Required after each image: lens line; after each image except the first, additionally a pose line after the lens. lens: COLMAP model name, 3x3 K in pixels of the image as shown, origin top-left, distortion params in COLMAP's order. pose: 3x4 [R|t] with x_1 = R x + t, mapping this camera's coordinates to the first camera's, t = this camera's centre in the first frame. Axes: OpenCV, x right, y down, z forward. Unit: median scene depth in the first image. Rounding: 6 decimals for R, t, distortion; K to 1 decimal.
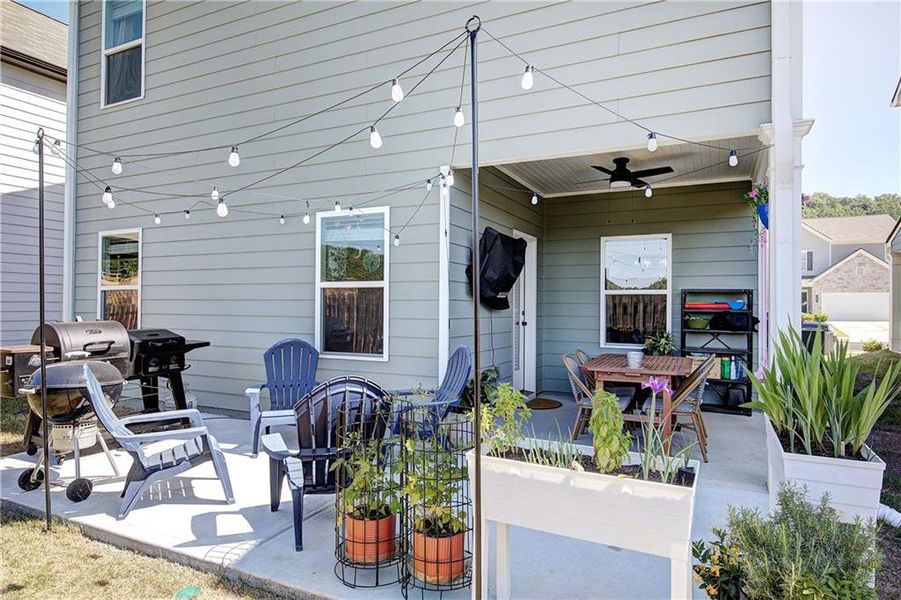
lens RADIAL K [[534.7, 0, 450.5], [0, 534.7, 300.0], [0, 0, 1]] dist [0.037531, -0.029806]
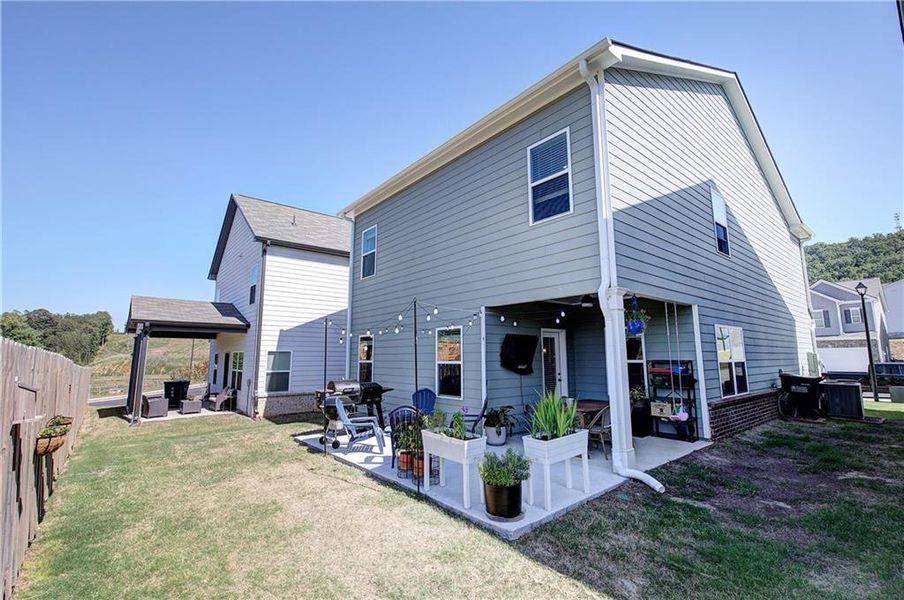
lens RADIAL K [[401.9, 0, 452.0], [0, 401.9, 300.0], [0, 0, 1]] dist [-0.002243, -0.000124]
pose [[0.913820, -0.069260, -0.400171, 0.648231], [0.016784, 0.990949, -0.133183, -0.082448], [0.405774, 0.114988, 0.906711, -0.621778]]
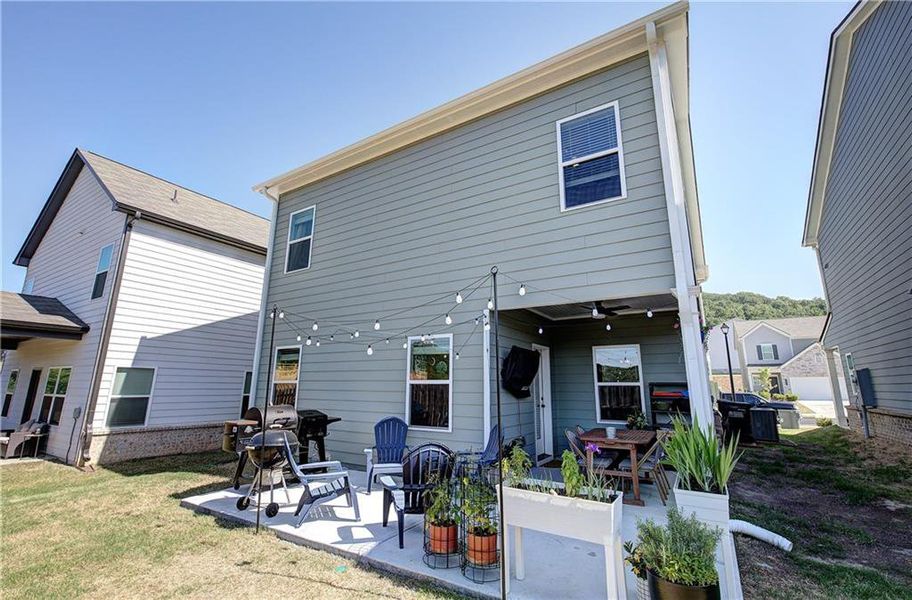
lens RADIAL K [[396.7, 0, 457.8], [0, 396.7, 299.1], [0, 0, 1]] dist [0.000754, -0.000302]
pose [[0.995449, -0.021091, -0.092930, 0.021758], [0.001538, 0.978627, -0.205639, -0.036125], [0.095281, 0.204560, 0.974206, -0.268900]]
